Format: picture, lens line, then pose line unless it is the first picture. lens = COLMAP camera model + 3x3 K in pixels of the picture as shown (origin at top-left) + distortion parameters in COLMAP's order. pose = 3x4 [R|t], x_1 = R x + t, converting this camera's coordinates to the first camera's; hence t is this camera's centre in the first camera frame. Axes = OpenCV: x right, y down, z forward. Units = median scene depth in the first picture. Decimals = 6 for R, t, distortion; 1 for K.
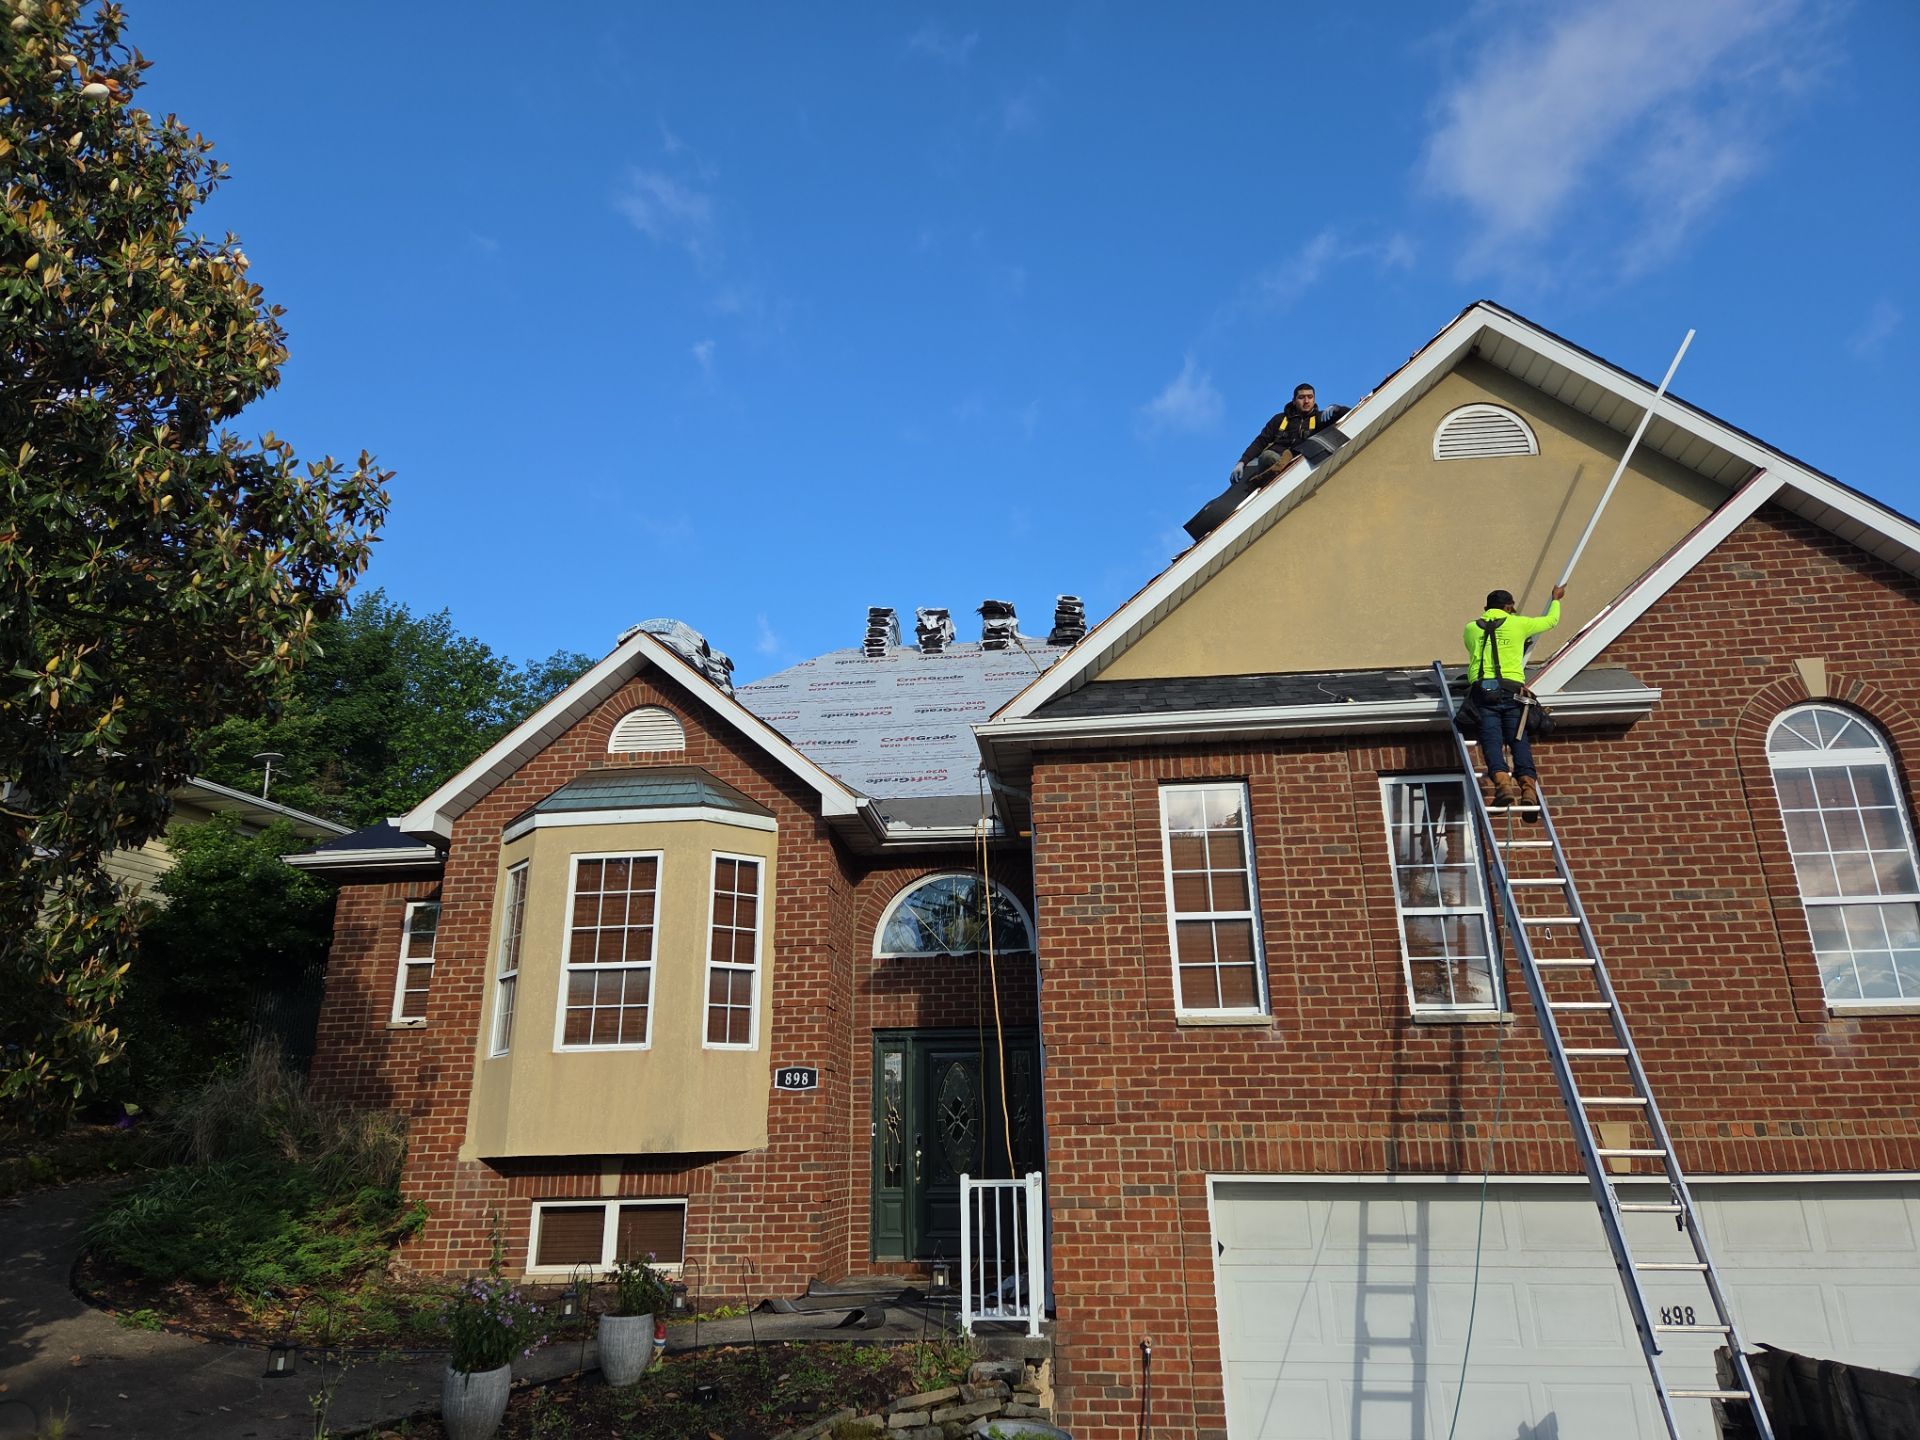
lens RADIAL K [[1277.4, 0, 950.7], [0, 1277.4, 710.4], [0, 0, 1]] dist [0.072579, -0.043715]
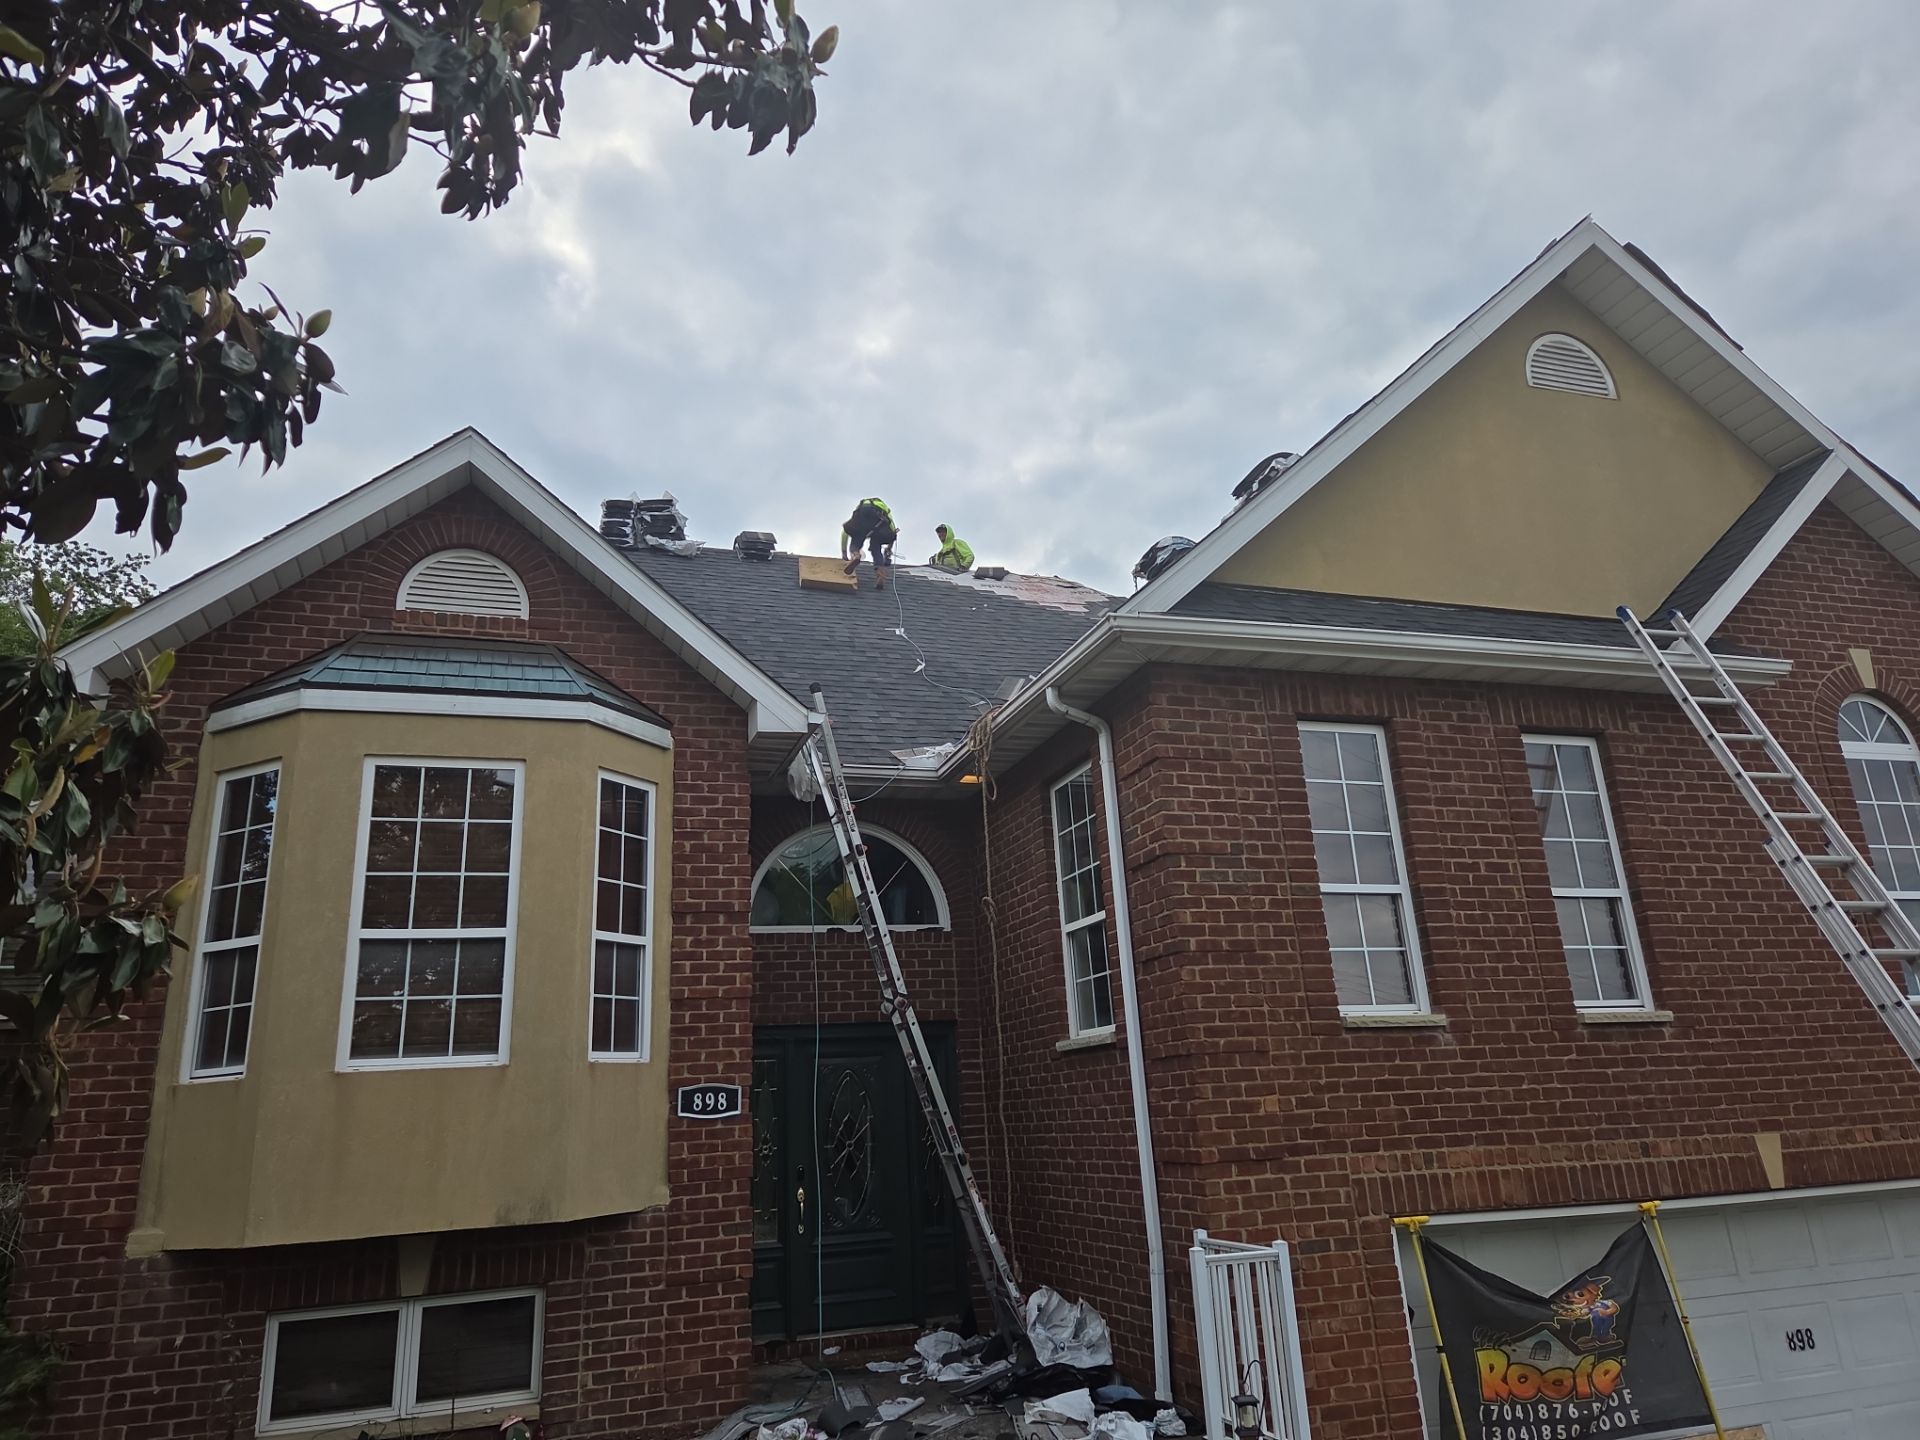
lens RADIAL K [[1283.0, 0, 947.4], [0, 1283.0, 715.9], [0, 0, 1]] dist [0.073071, -0.050514]
pose [[0.910579, 0.091325, 0.403120, -0.352110], [-0.098143, 0.995165, -0.003762, 0.079451], [-0.401515, -0.036138, 0.915139, 0.365035]]
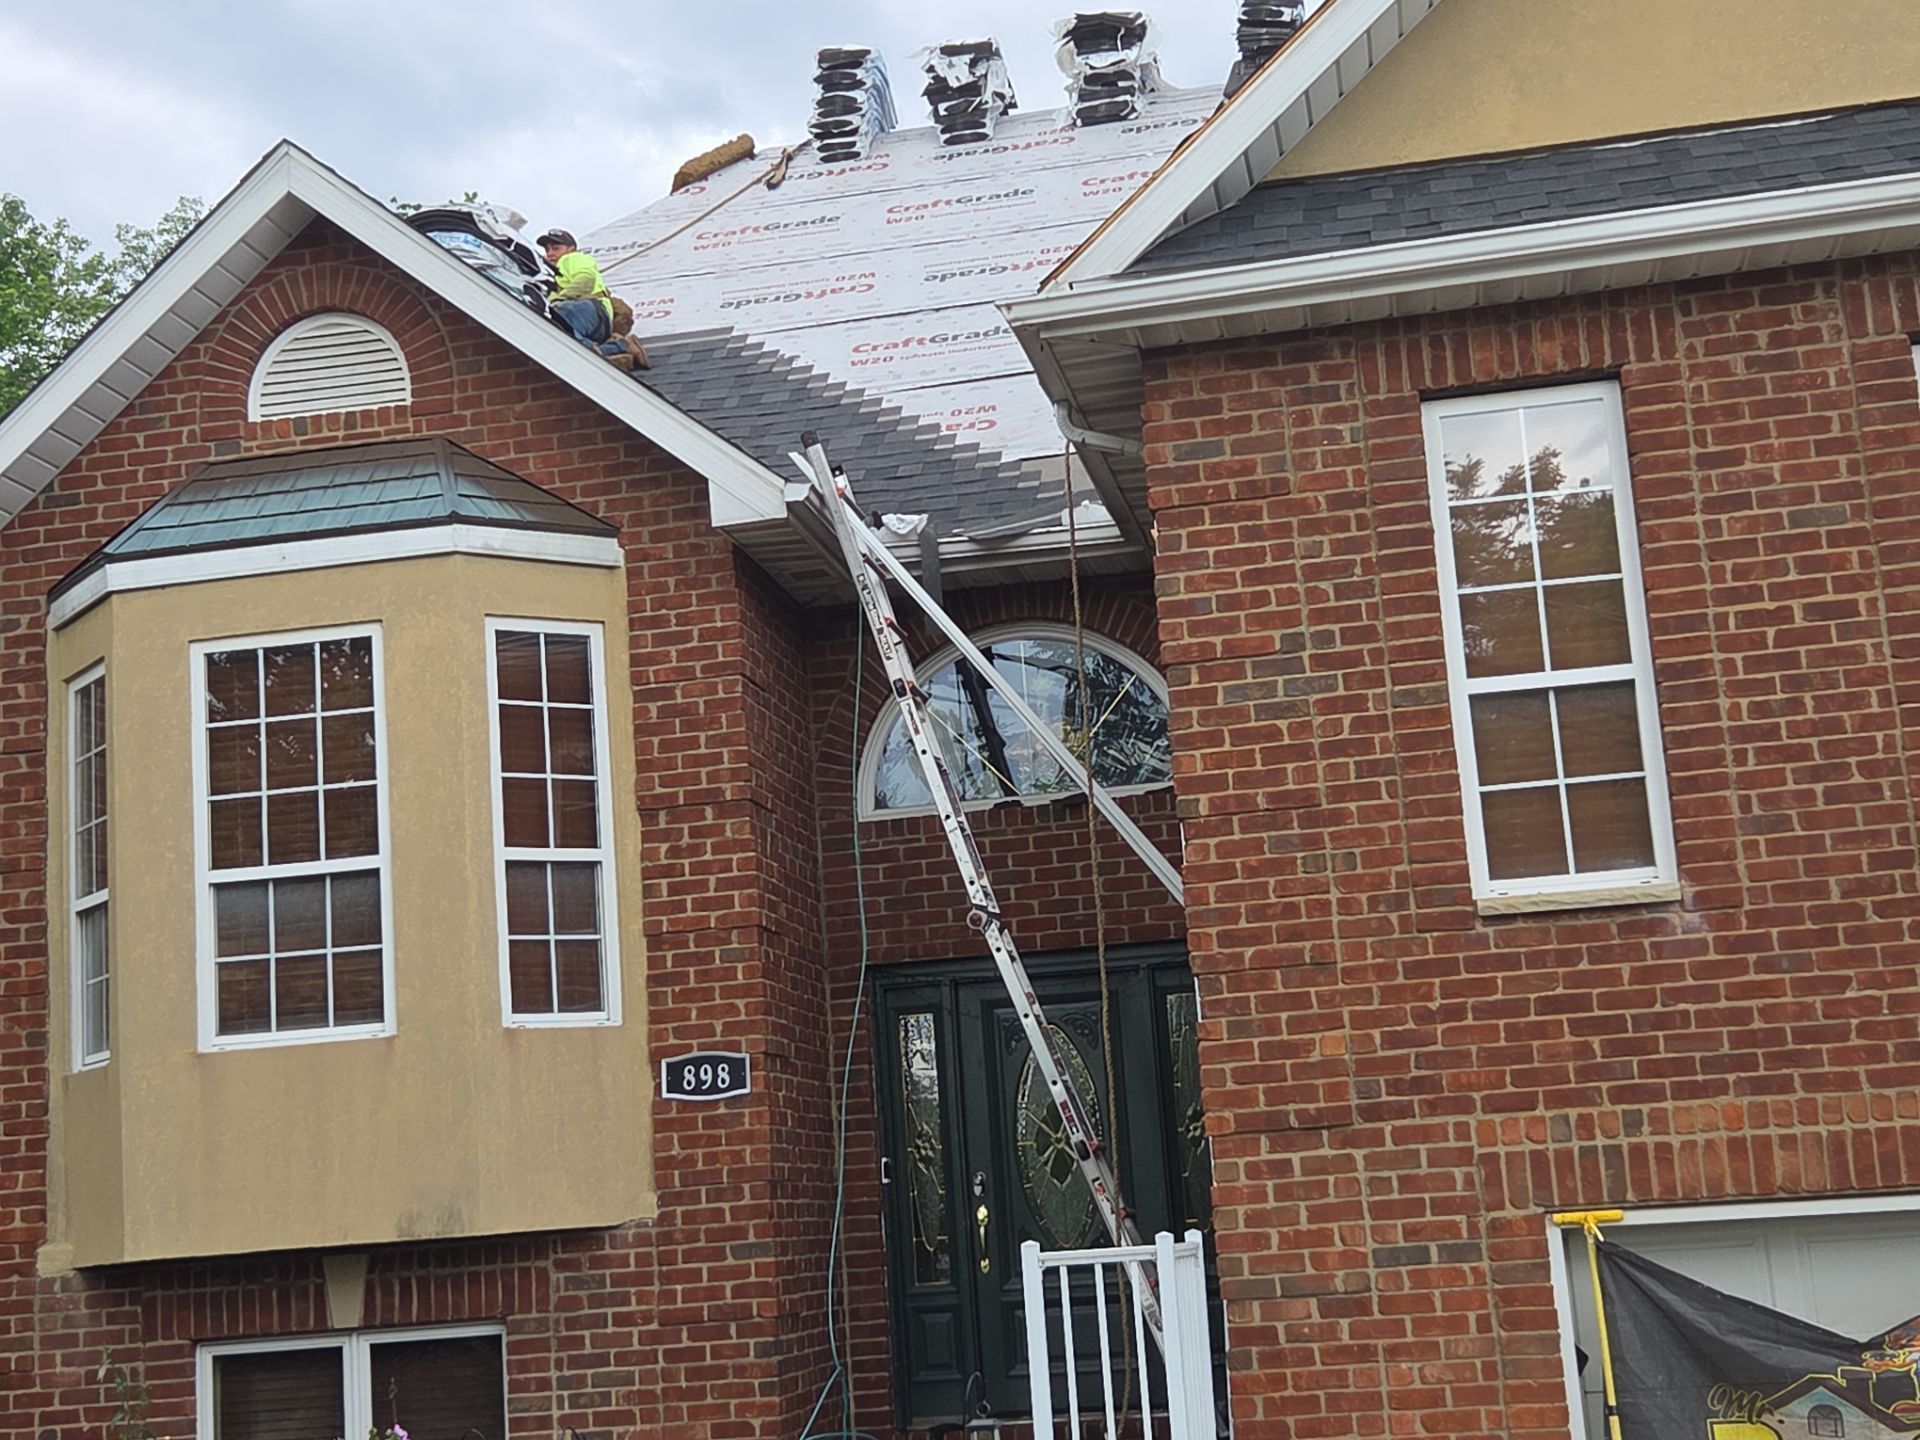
lens RADIAL K [[2853.7, 0, 934.3], [0, 2853.7, 705.7], [0, 0, 1]] dist [0.073674, 0.000000]
pose [[0.995509, -0.068208, -0.065644, 0.050398], [0.077299, 0.986000, 0.147748, 0.000514], [0.054648, -0.152158, 0.986844, -0.024445]]
